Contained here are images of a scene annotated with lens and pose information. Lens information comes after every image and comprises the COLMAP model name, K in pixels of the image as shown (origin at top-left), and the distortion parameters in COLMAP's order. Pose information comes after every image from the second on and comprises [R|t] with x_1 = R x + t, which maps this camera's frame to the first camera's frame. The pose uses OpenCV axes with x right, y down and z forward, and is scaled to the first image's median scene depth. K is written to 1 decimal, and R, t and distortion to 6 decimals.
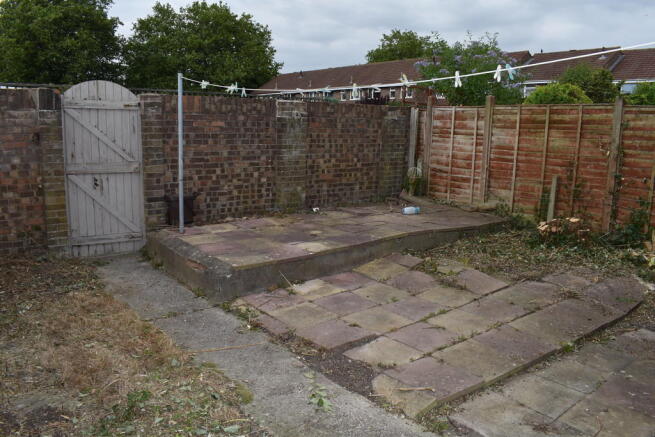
lens RADIAL K [[514.5, 0, 329.5], [0, 514.5, 218.5], [0, 0, 1]] dist [-0.098692, 0.011584]
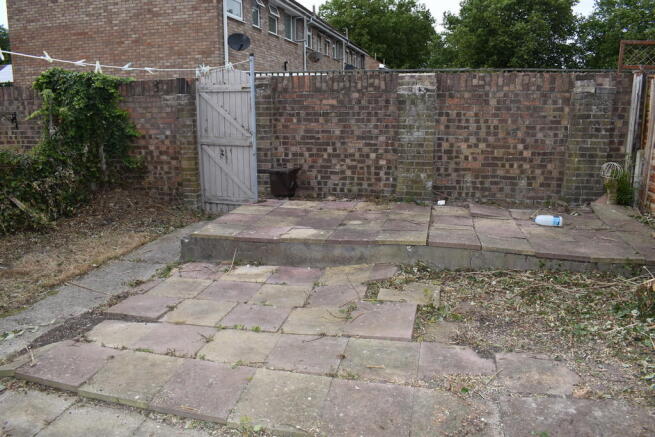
lens RADIAL K [[514.5, 0, 328.6], [0, 514.5, 218.9], [0, 0, 1]] dist [-0.098692, 0.011584]
pose [[0.613754, 0.148036, -0.775494, 0.590129], [-0.122823, 0.988208, 0.091435, -0.051250], [0.779885, 0.039130, 0.624699, 0.382686]]
